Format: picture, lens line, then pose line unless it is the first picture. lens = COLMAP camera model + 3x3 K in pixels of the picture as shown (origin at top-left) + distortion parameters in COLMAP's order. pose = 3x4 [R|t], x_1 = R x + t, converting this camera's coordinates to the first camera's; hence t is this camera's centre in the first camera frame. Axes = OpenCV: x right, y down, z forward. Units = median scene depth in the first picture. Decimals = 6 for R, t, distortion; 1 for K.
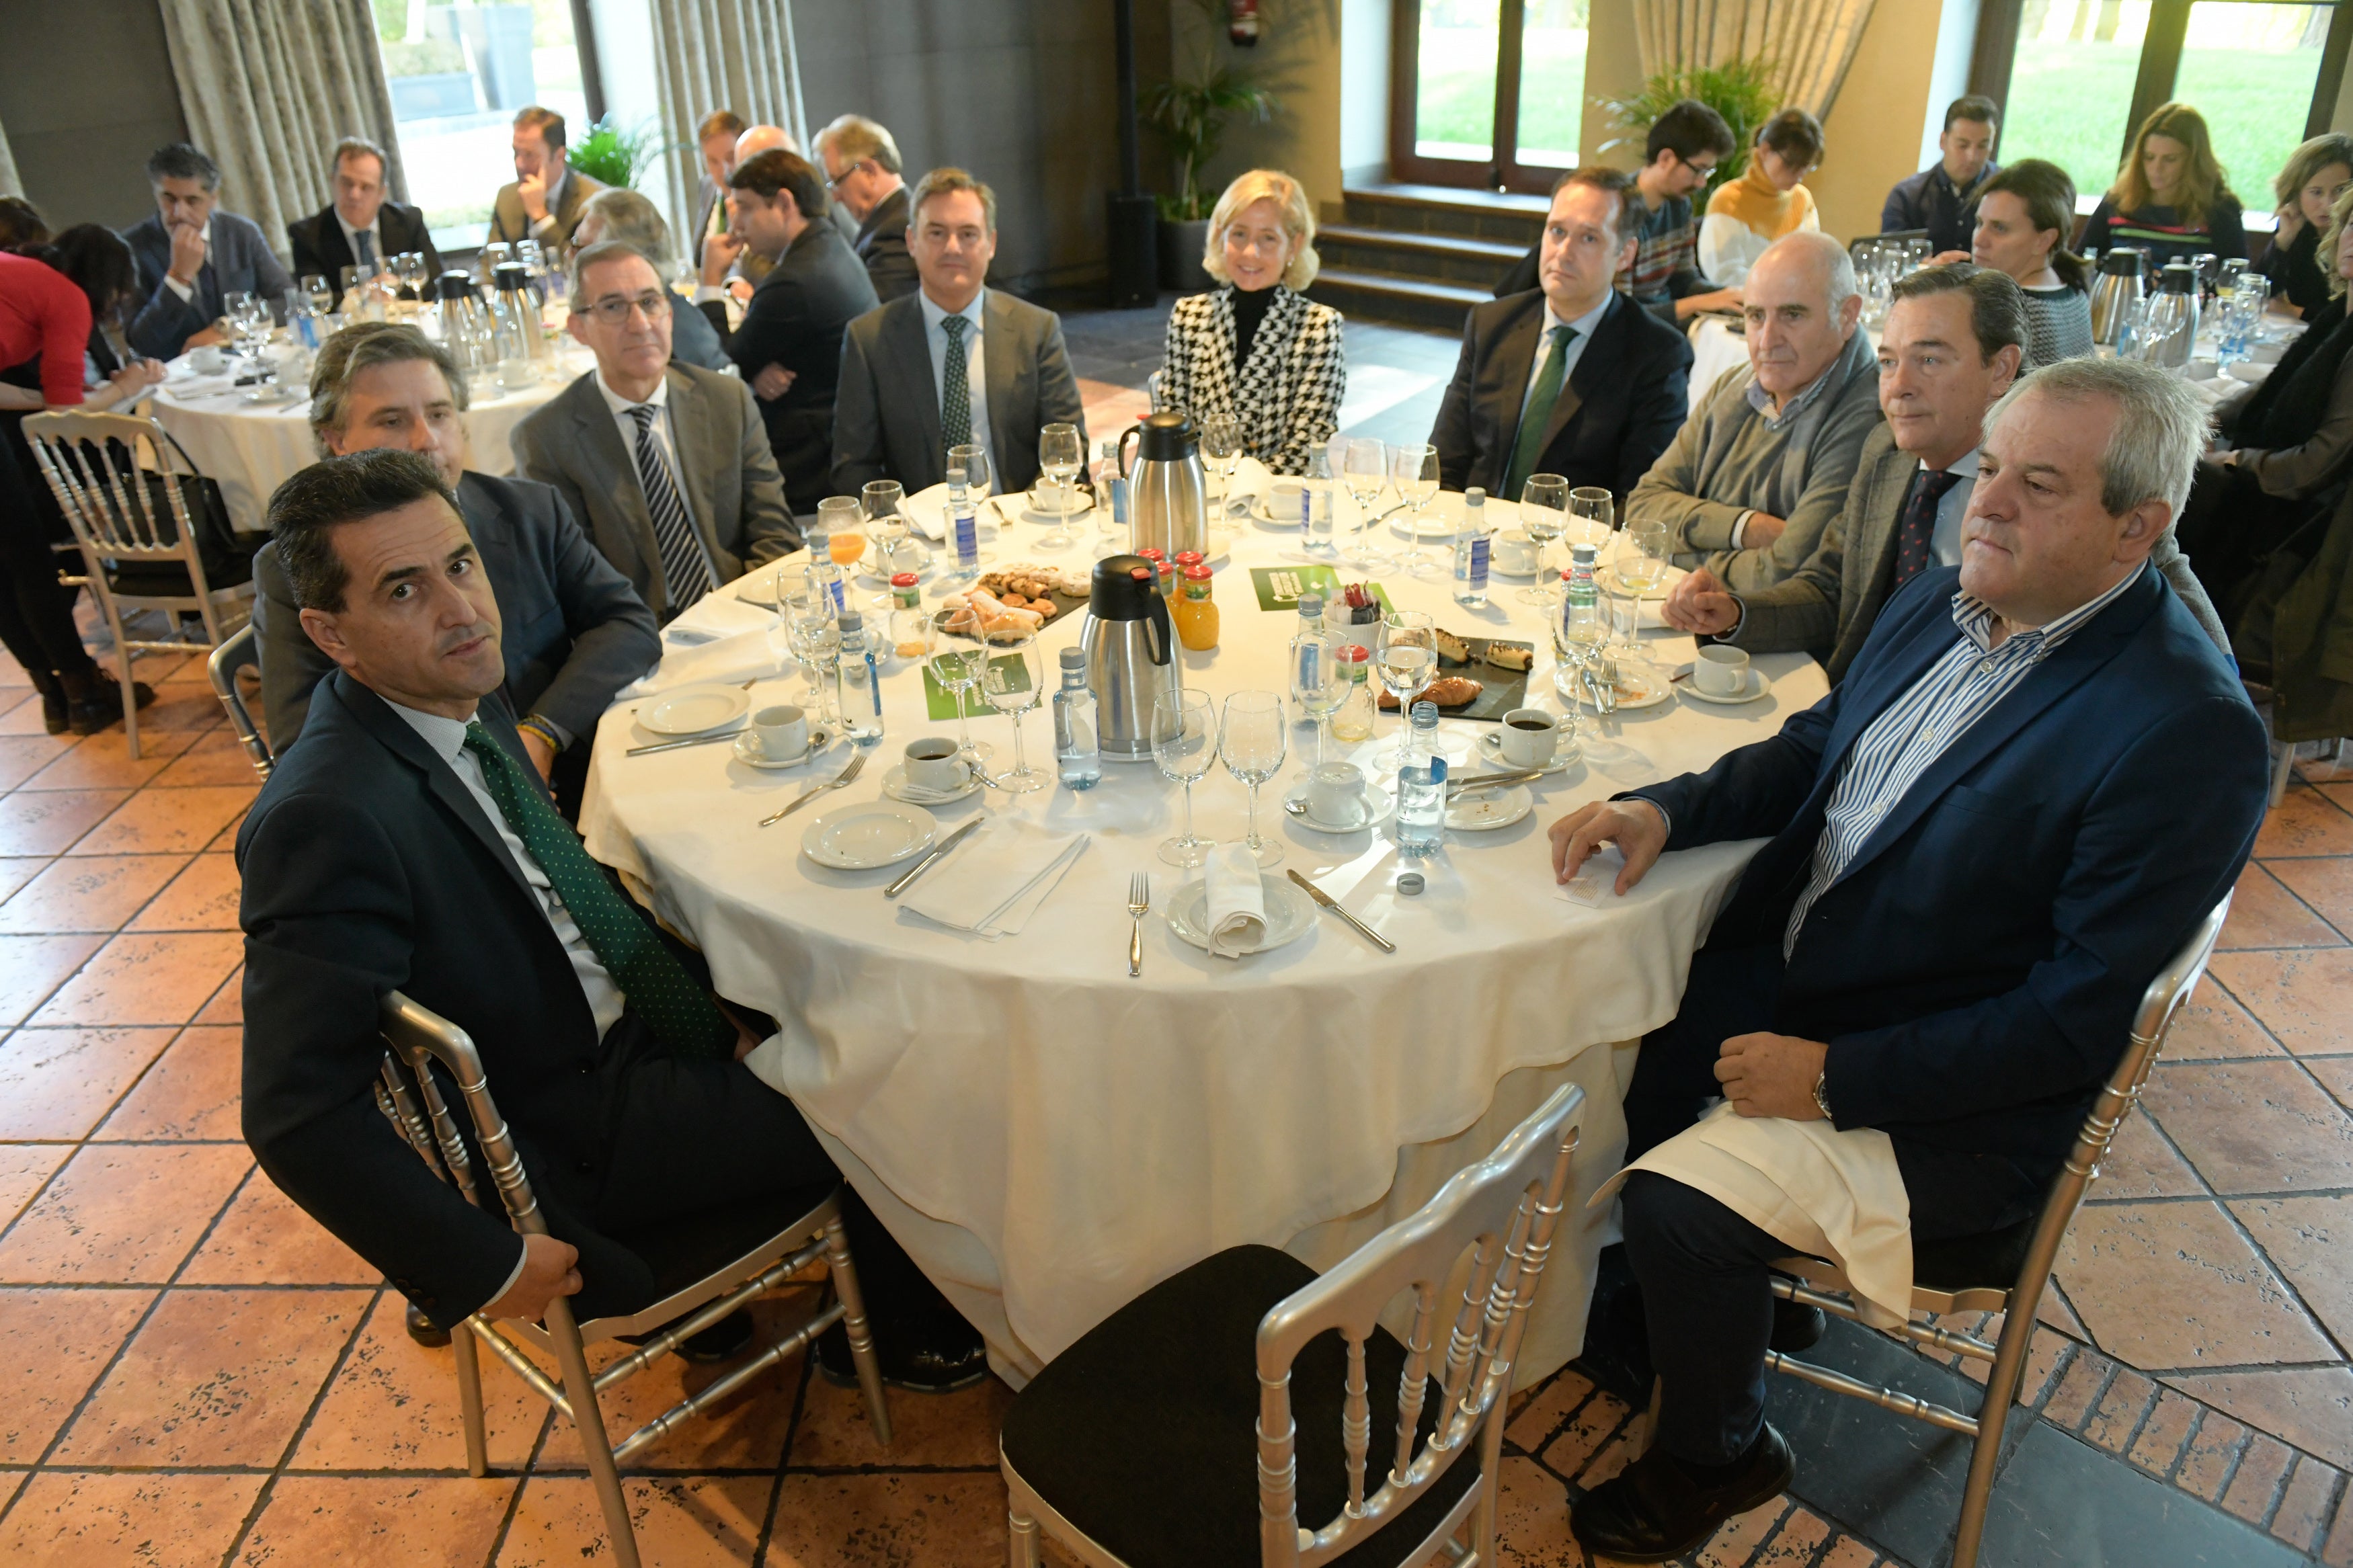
lens RADIAL K [[1661.1, 0, 1176.5], [0, 1661.1, 784.0], [0, 0, 1]] dist [-0.040117, 0.000420]
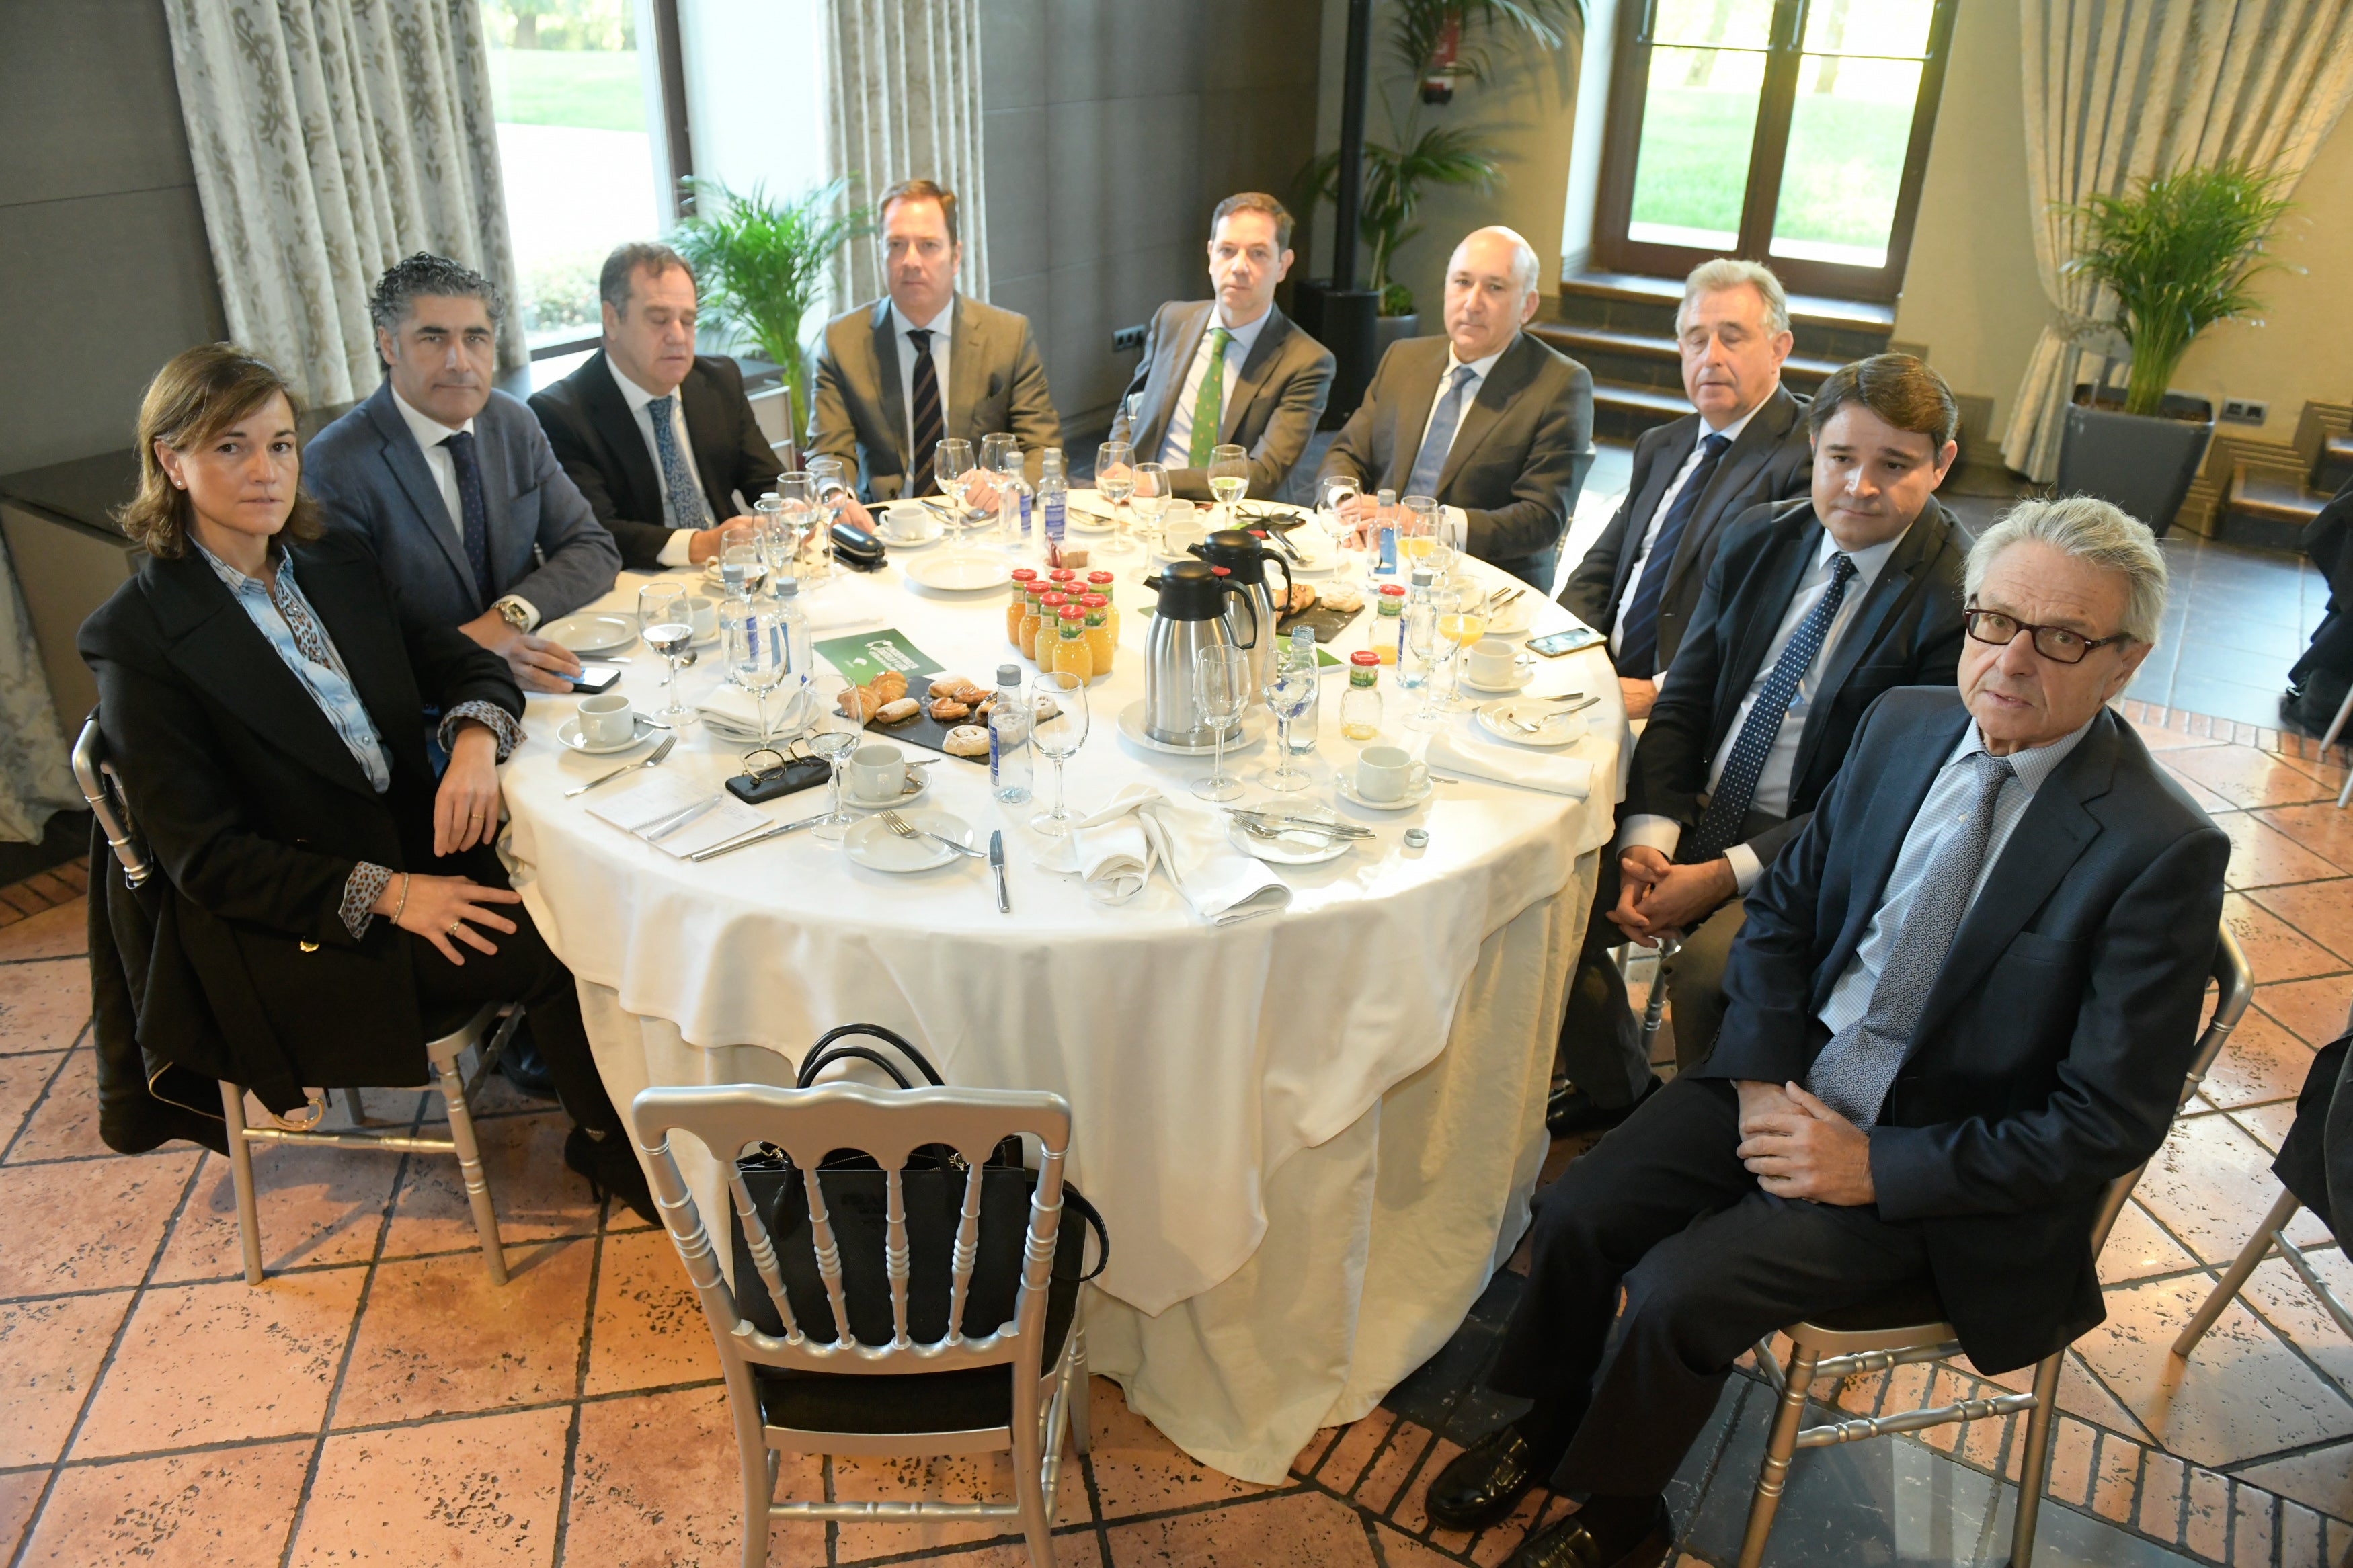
lens RADIAL K [[1641.8, 0, 1176.5], [0, 1641.8, 784.0], [0, 0, 1]] dist [-0.023749, 0.001436]
pose [[0.974849, -0.049274, 0.217351, -0.381397], [0.048390, 0.998784, 0.009392, -0.171344], [-0.217549, 0.001362, 0.976048, 0.329402]]
